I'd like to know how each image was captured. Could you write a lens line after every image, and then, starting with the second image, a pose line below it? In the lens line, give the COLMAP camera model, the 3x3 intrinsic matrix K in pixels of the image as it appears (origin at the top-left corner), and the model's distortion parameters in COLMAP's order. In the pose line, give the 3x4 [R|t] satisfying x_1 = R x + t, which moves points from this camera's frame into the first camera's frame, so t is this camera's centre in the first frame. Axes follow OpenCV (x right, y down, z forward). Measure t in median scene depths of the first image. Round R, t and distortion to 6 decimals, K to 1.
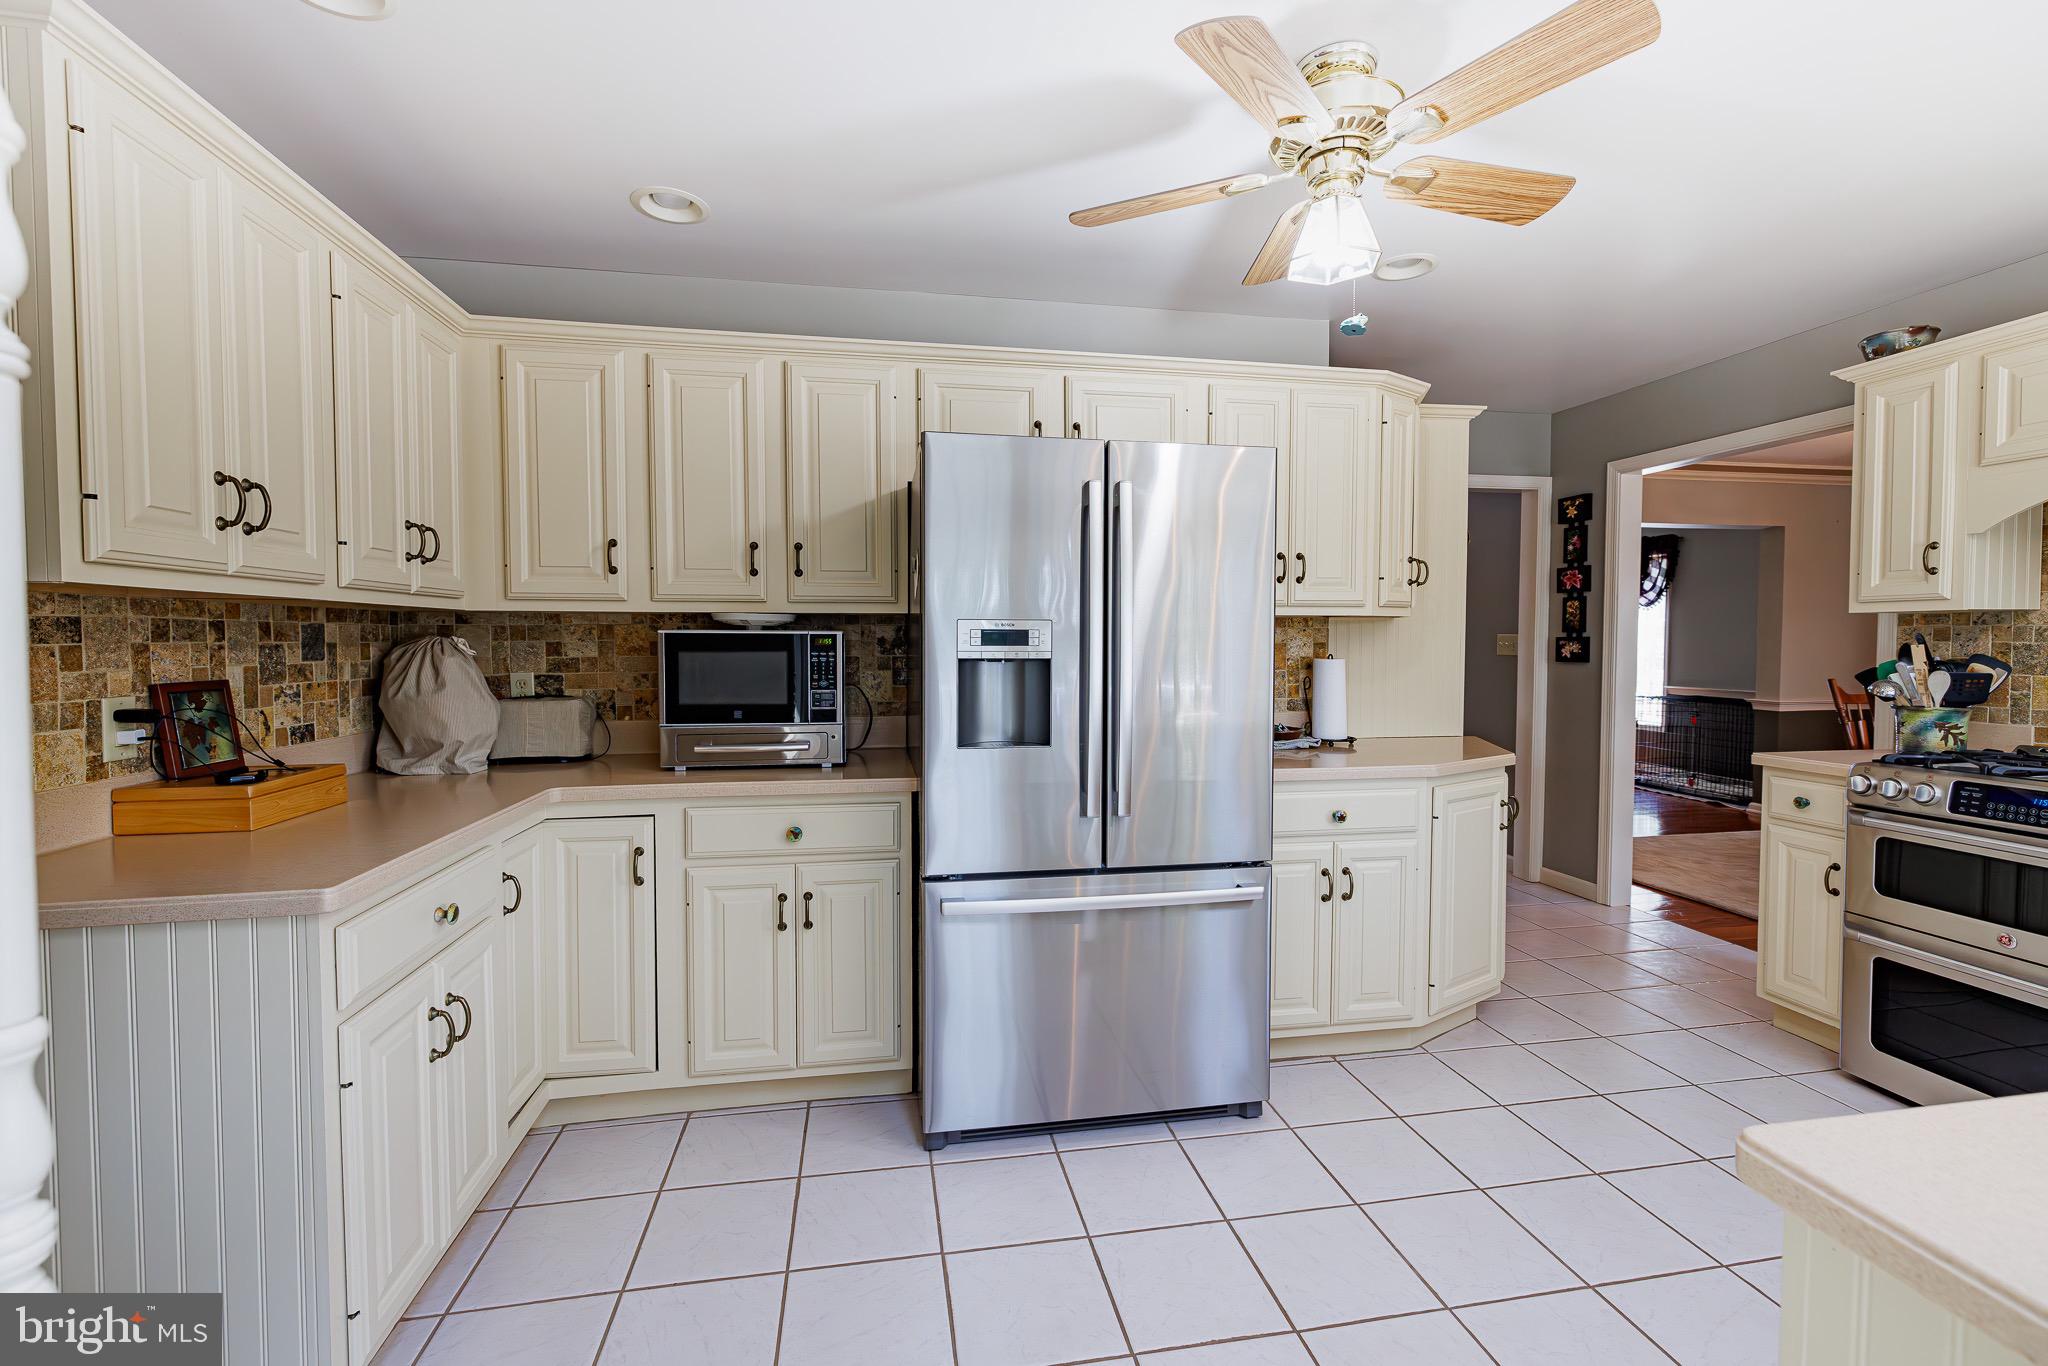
lens RADIAL K [[865.1, 0, 1024.5], [0, 865.1, 672.4], [0, 0, 1]] dist [0.000026, -0.000139]
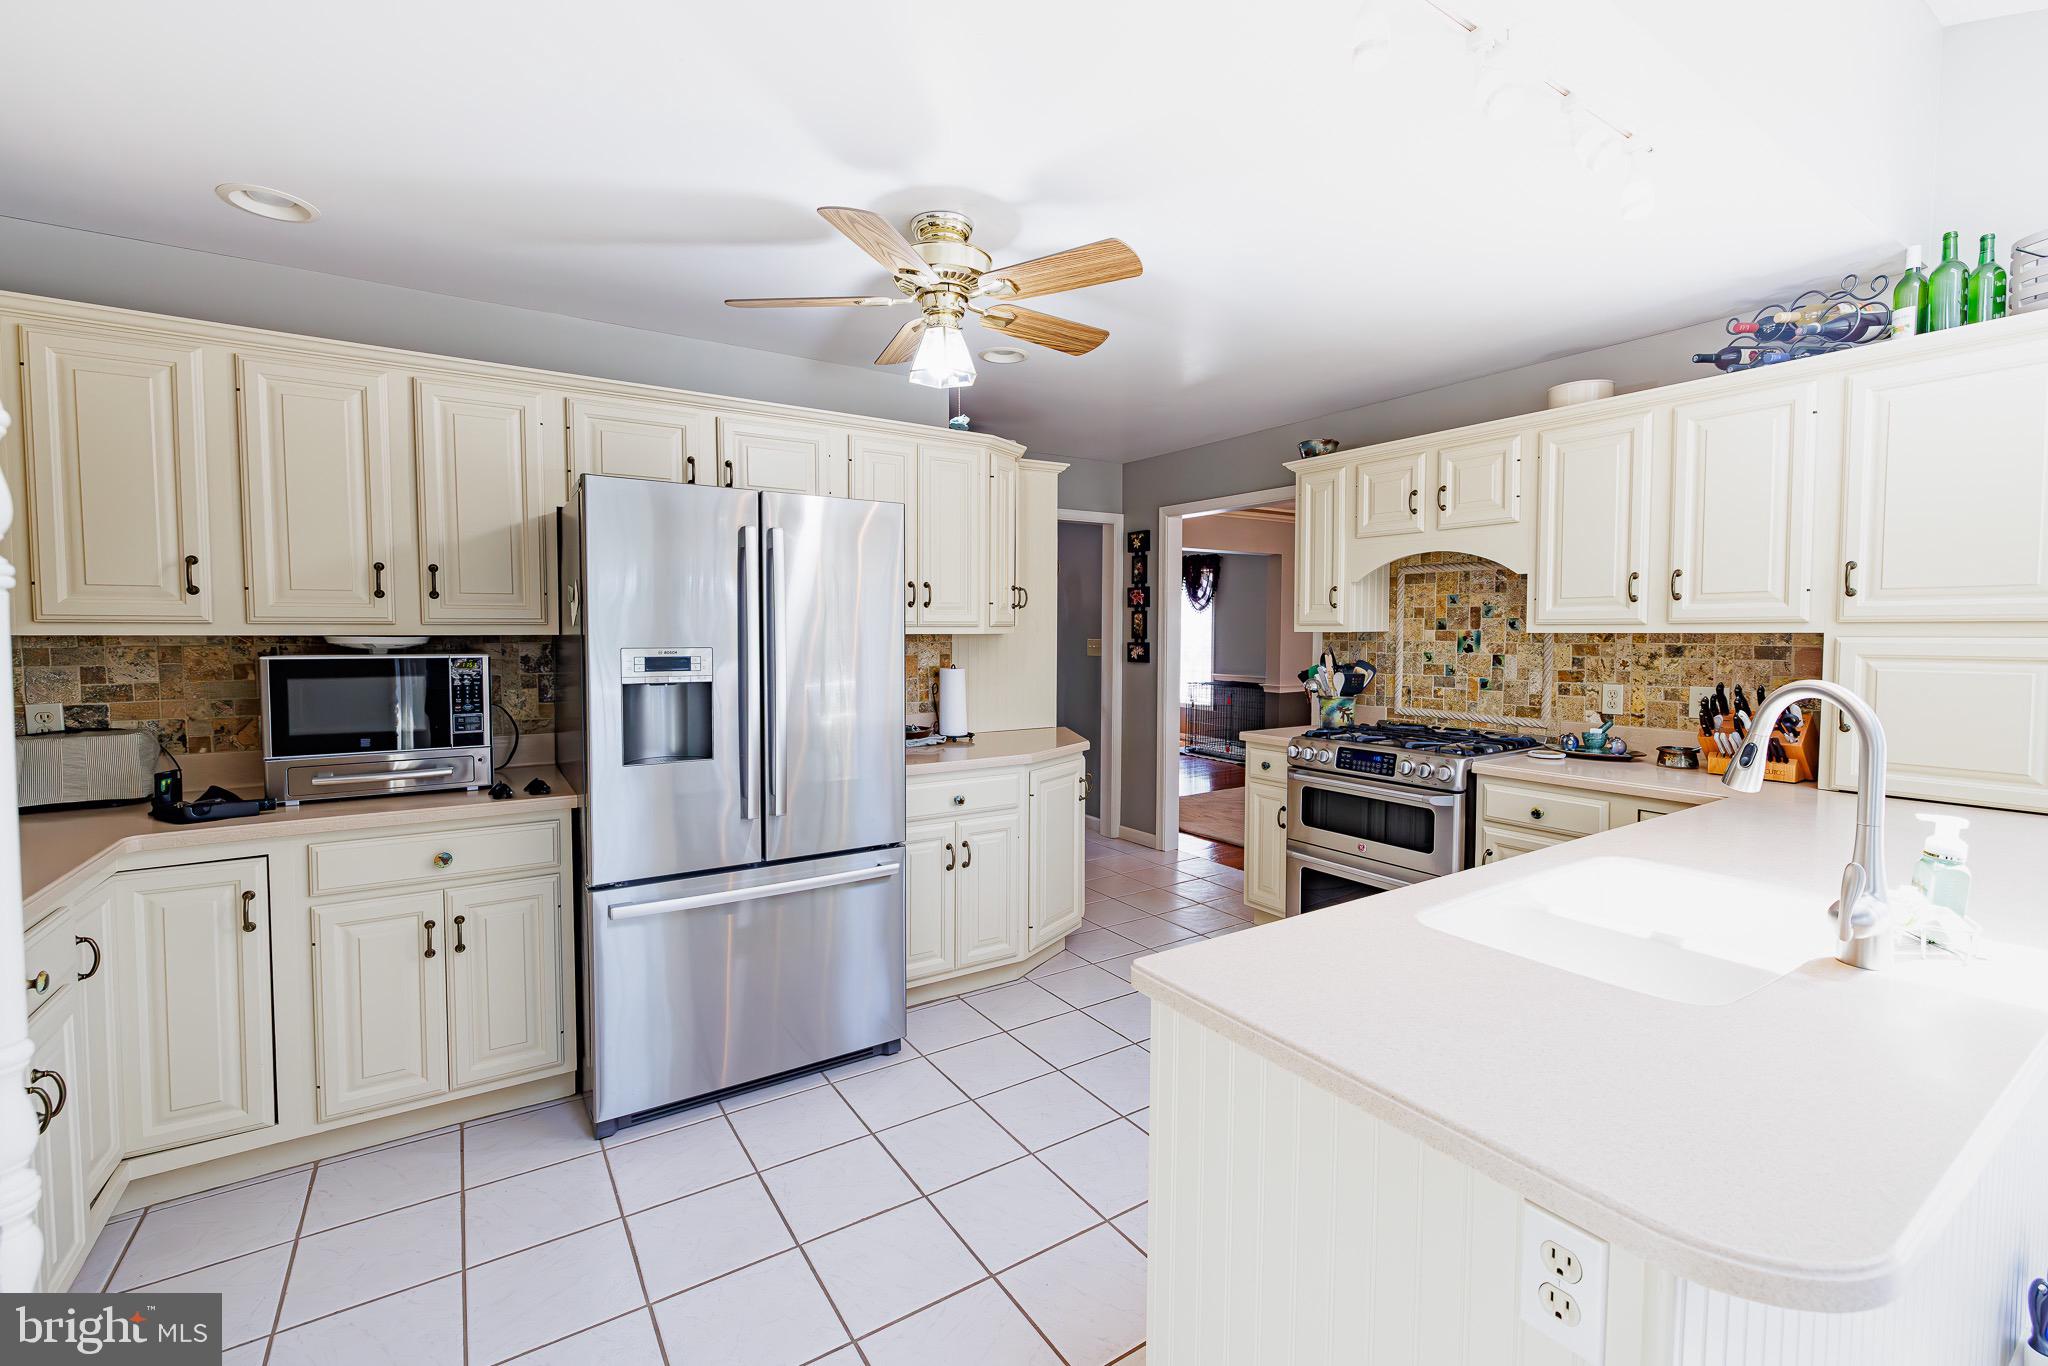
lens RADIAL K [[865.1, 0, 1026.0], [0, 865.1, 670.1], [0, 0, 1]] dist [0.000026, -0.000139]
pose [[0.918074, -0.016560, 0.396063, -0.034809], [0.011486, 0.999819, 0.015180, -0.037710], [-0.396243, -0.009388, 0.918098, -0.173429]]
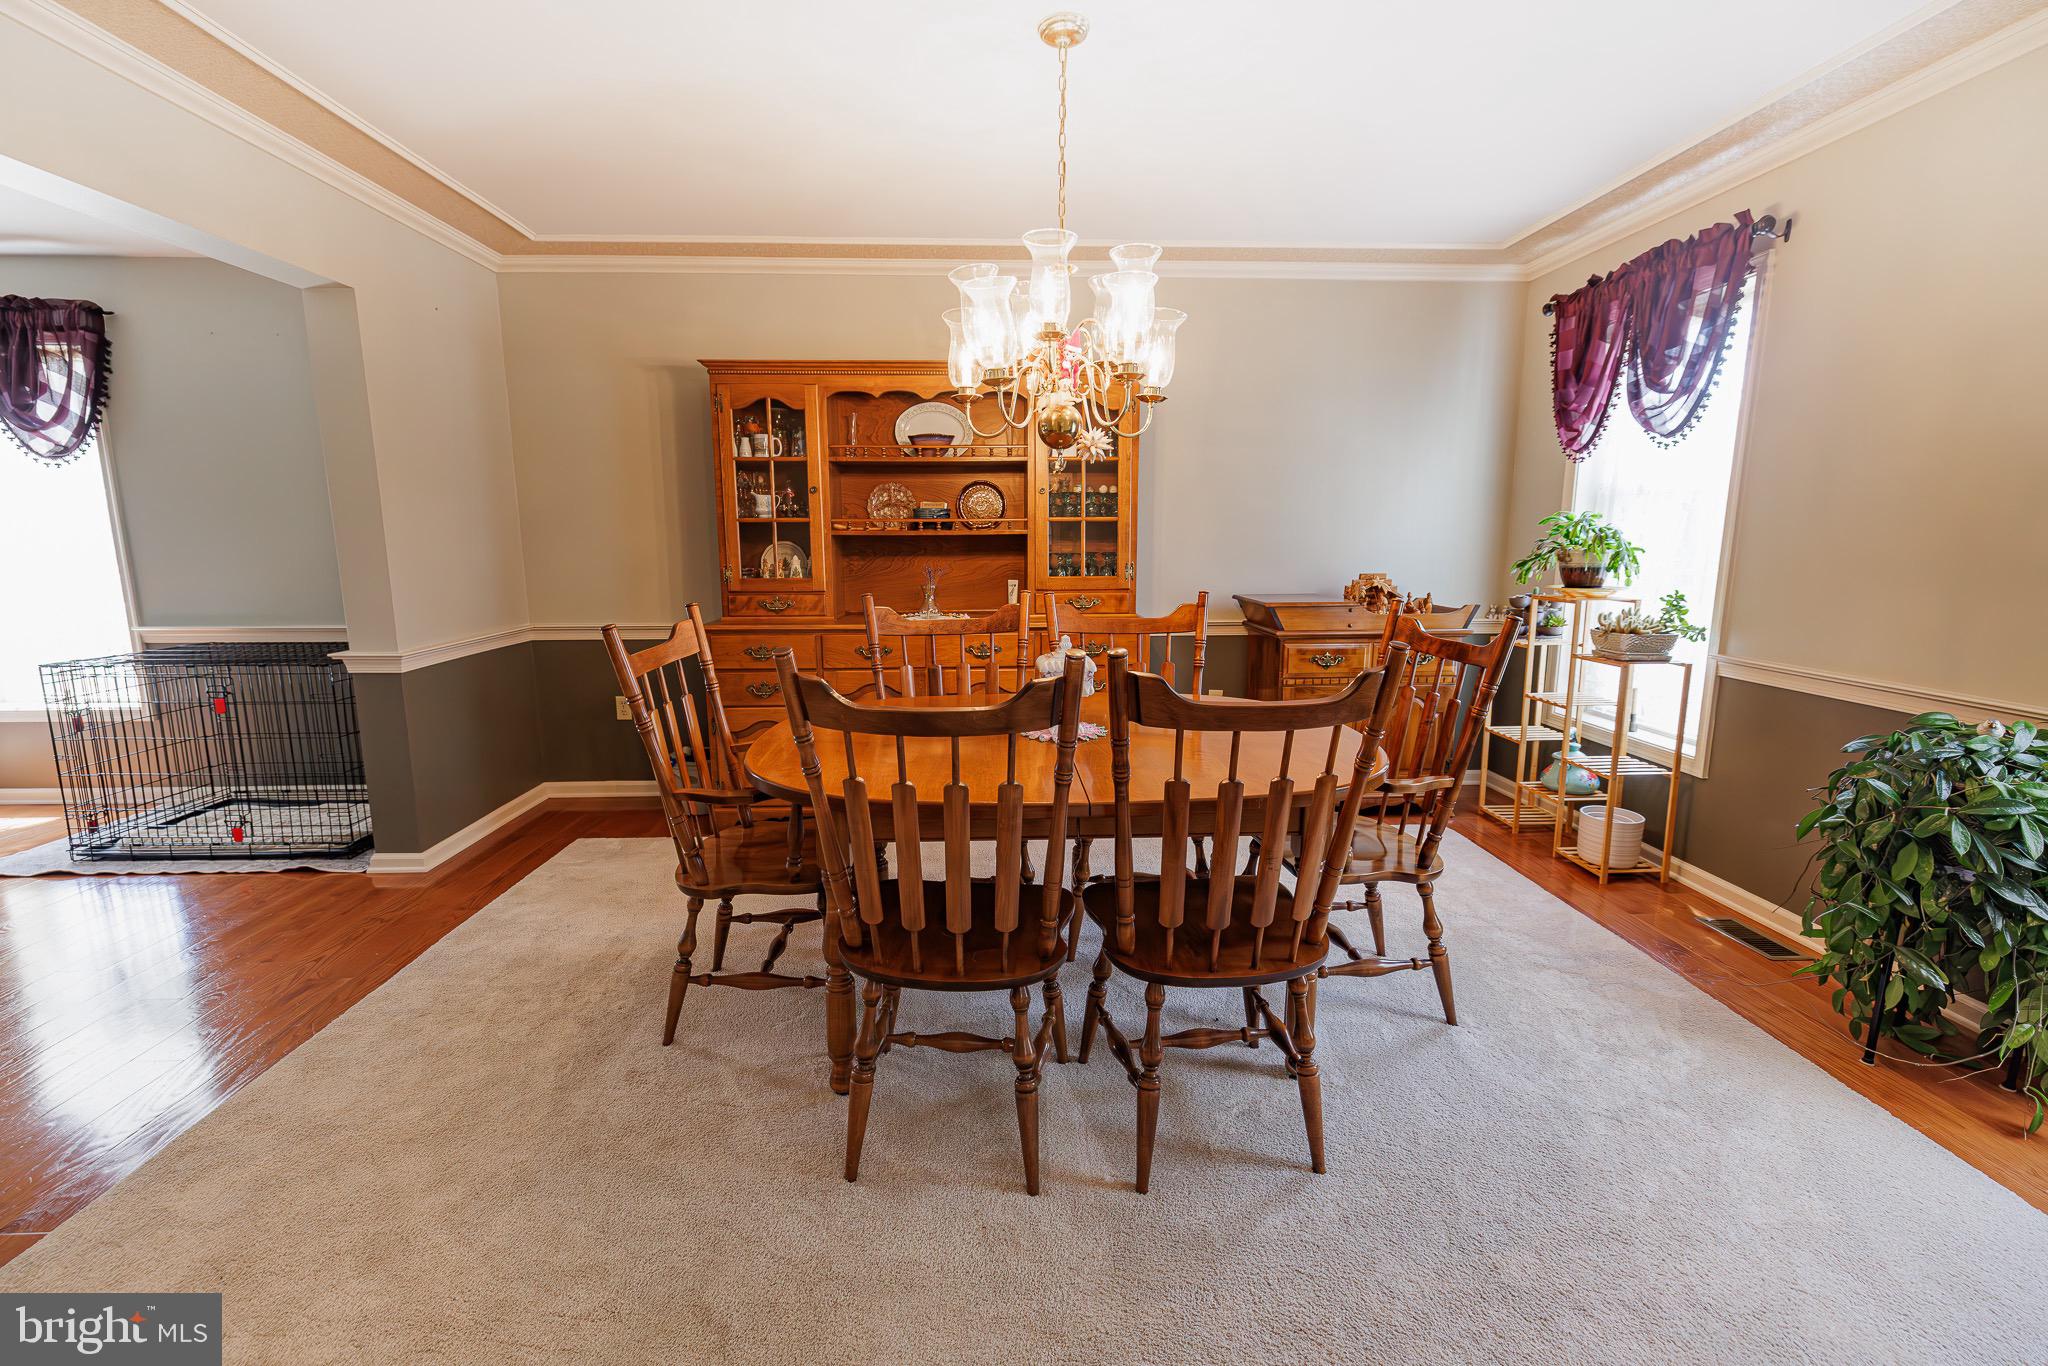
lens RADIAL K [[865.1, 0, 1023.6], [0, 865.1, 671.4], [0, 0, 1]] dist [0.000026, -0.000139]
pose [[0.133242, -0.159989, 0.978085, 1.043411], [0.040393, 0.986941, 0.155935, -0.048505], [-0.990260, 0.018730, 0.137964, 1.393381]]
